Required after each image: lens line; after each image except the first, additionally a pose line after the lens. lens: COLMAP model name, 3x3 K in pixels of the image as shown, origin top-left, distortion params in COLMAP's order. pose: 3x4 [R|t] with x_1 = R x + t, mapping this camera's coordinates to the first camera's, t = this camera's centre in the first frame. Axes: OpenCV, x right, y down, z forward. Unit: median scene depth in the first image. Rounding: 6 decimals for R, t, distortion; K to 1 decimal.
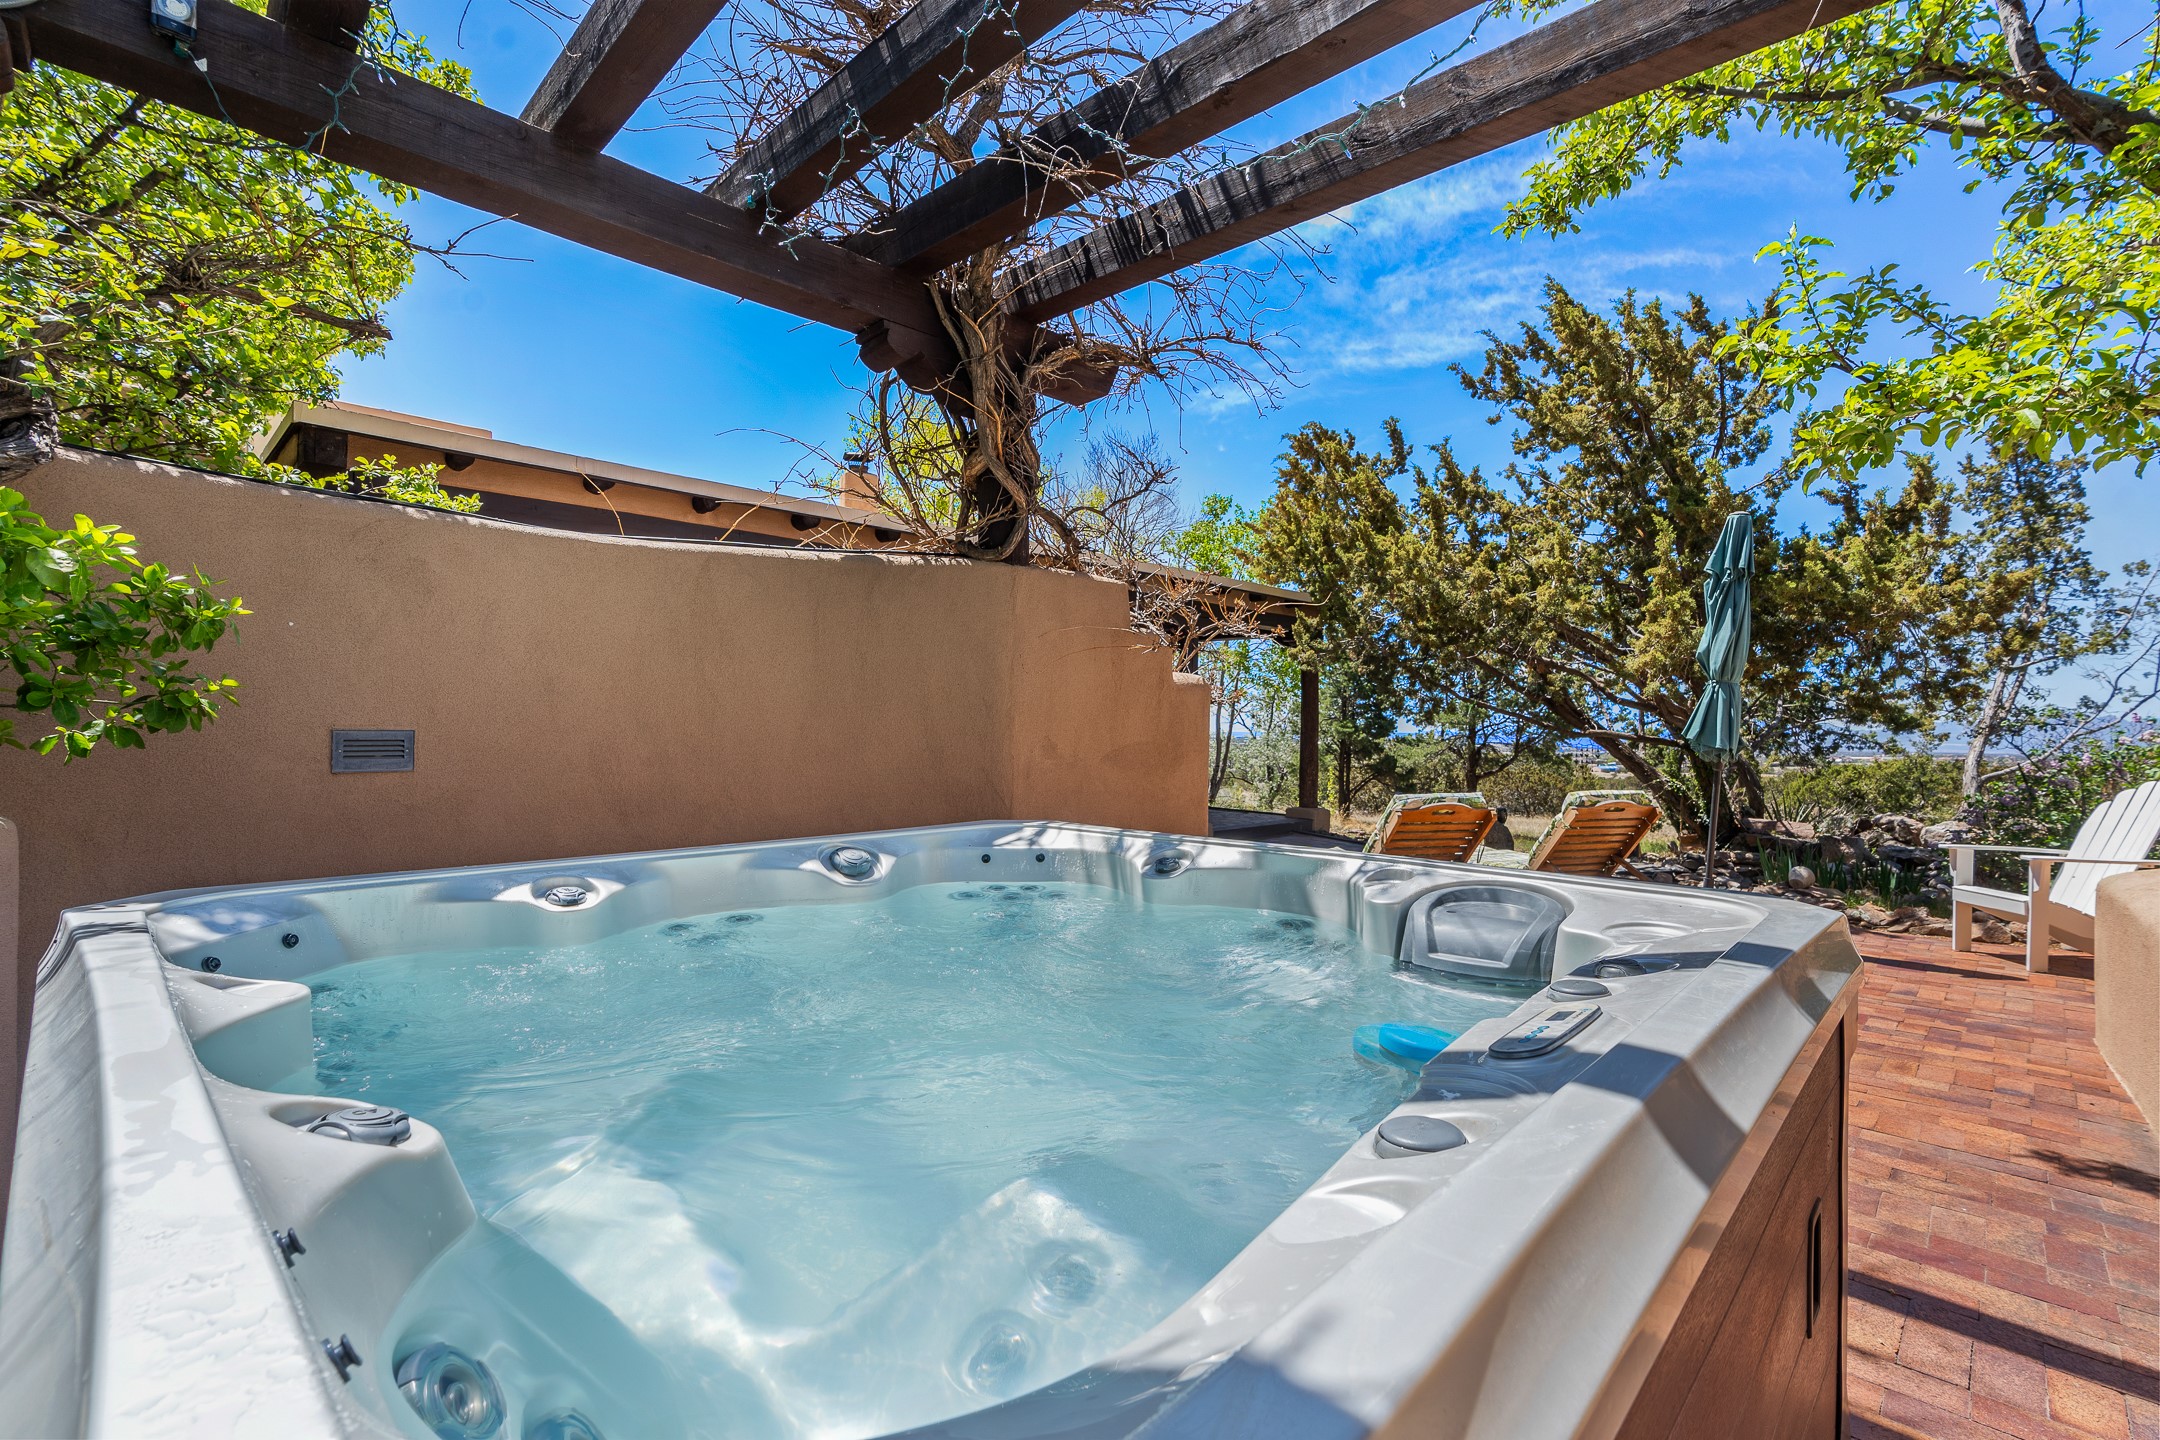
lens RADIAL K [[980.3, 0, 1091.6], [0, 980.3, 709.2], [0, 0, 1]] dist [-0.023897, -0.000261]
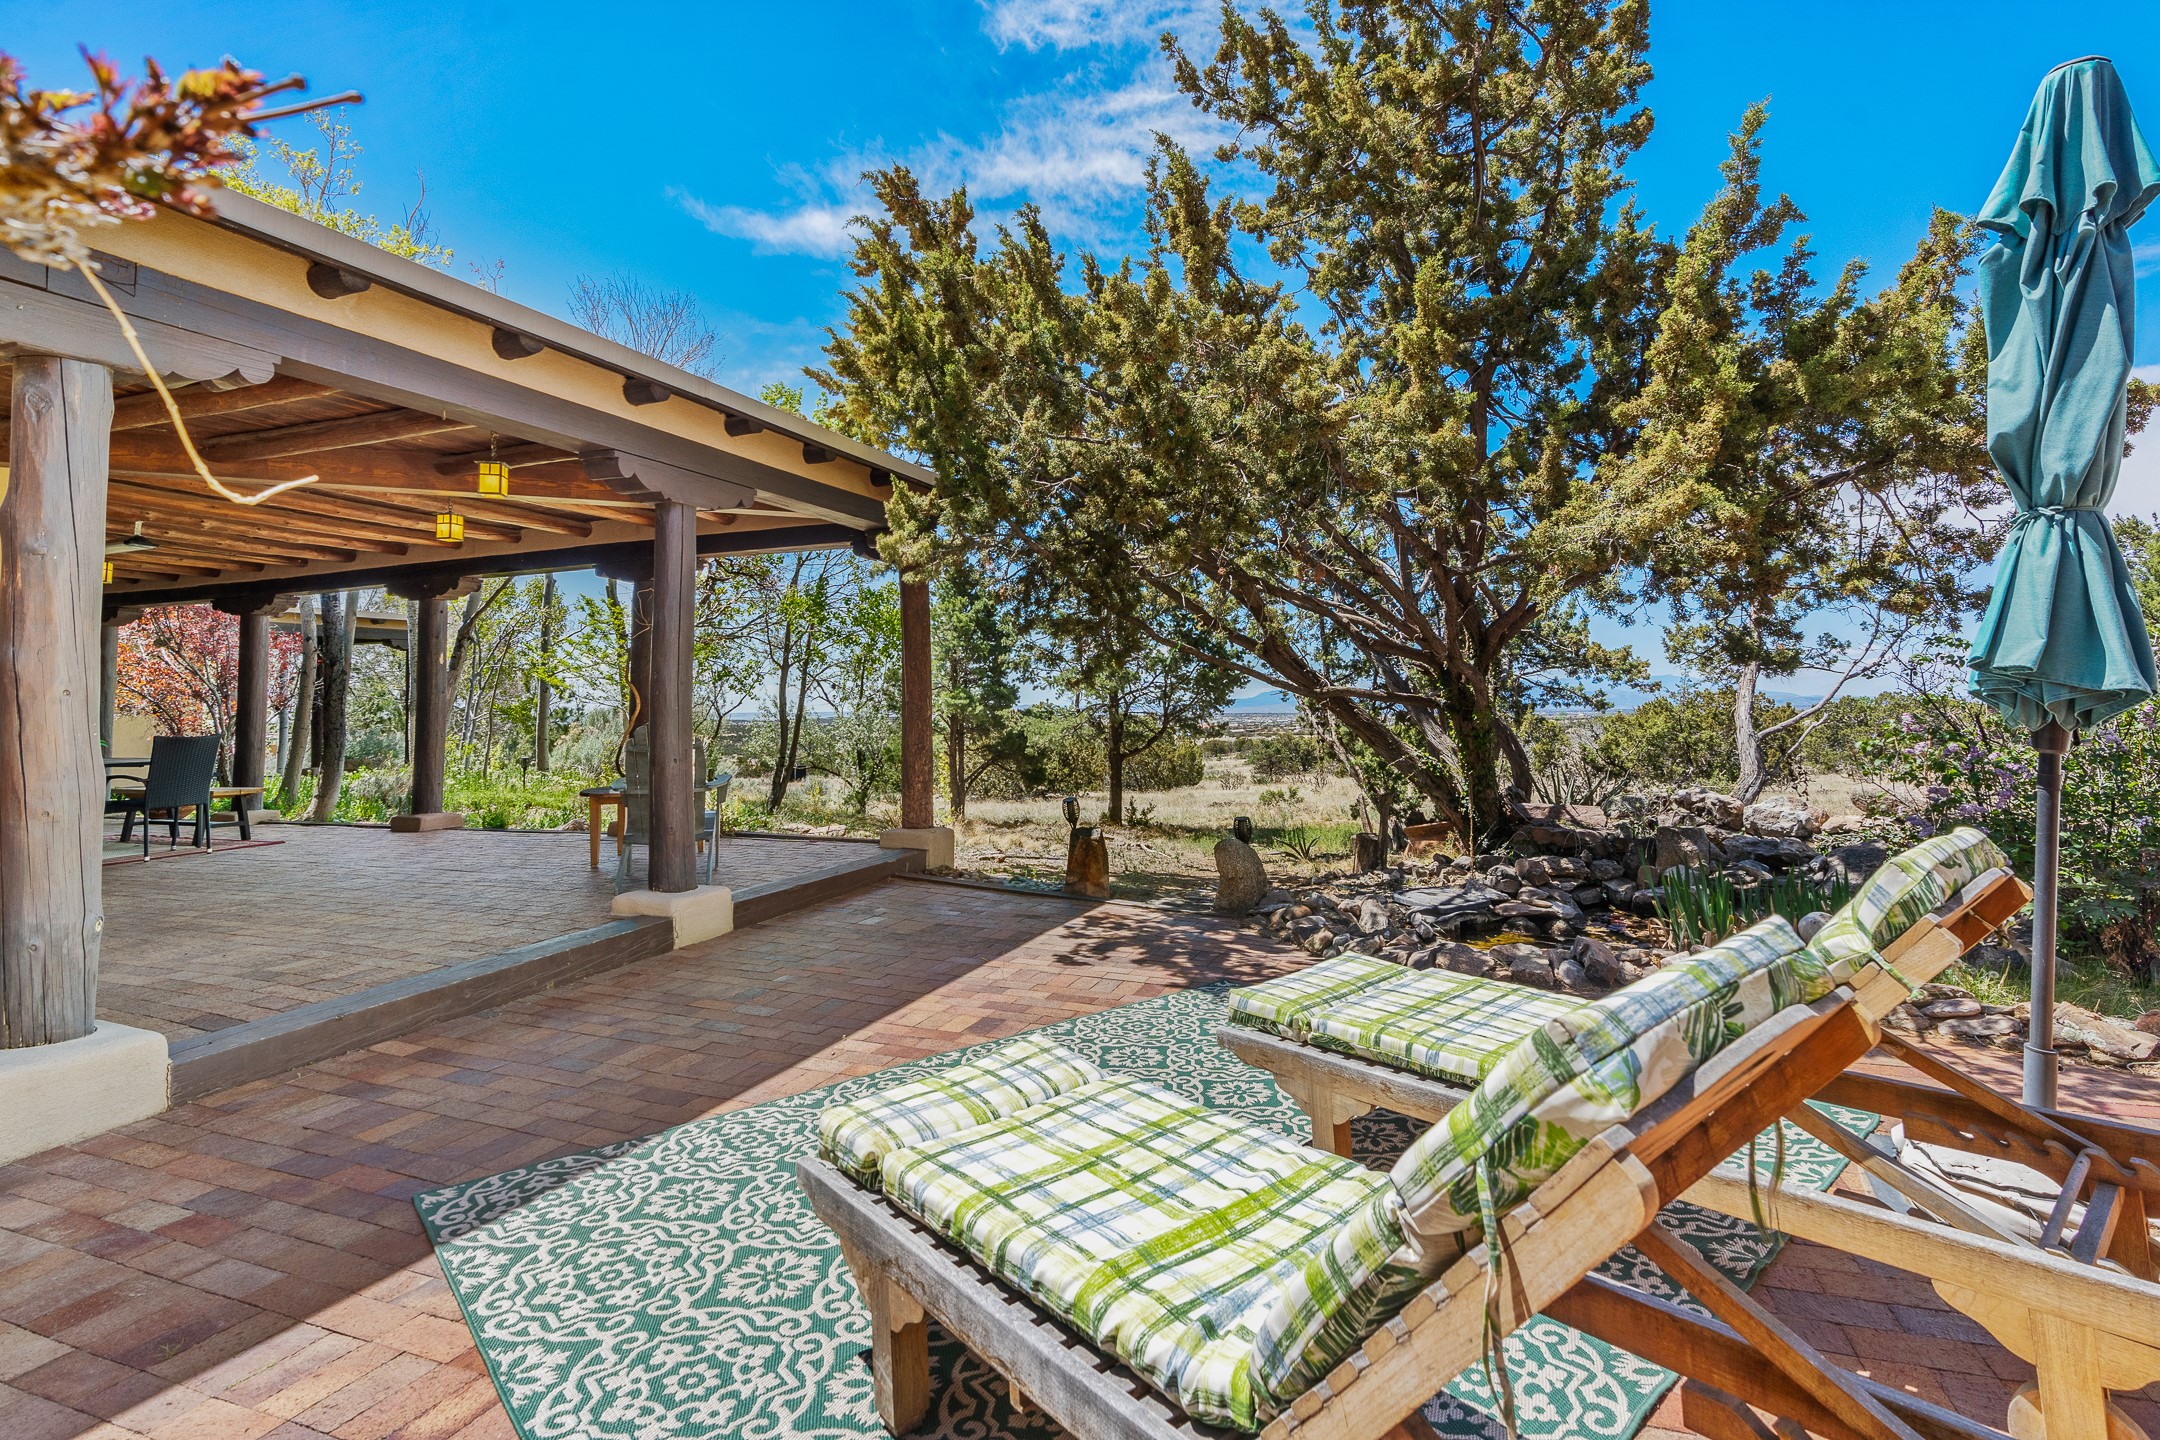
lens RADIAL K [[980.3, 0, 1094.1], [0, 980.3, 706.0], [0, 0, 1]] dist [-0.023897, -0.000261]
pose [[0.916834, -0.027848, 0.398297, 0.057070], [0.019839, 0.999510, 0.024217, 0.008995], [-0.398776, -0.014301, 0.916937, 0.280248]]
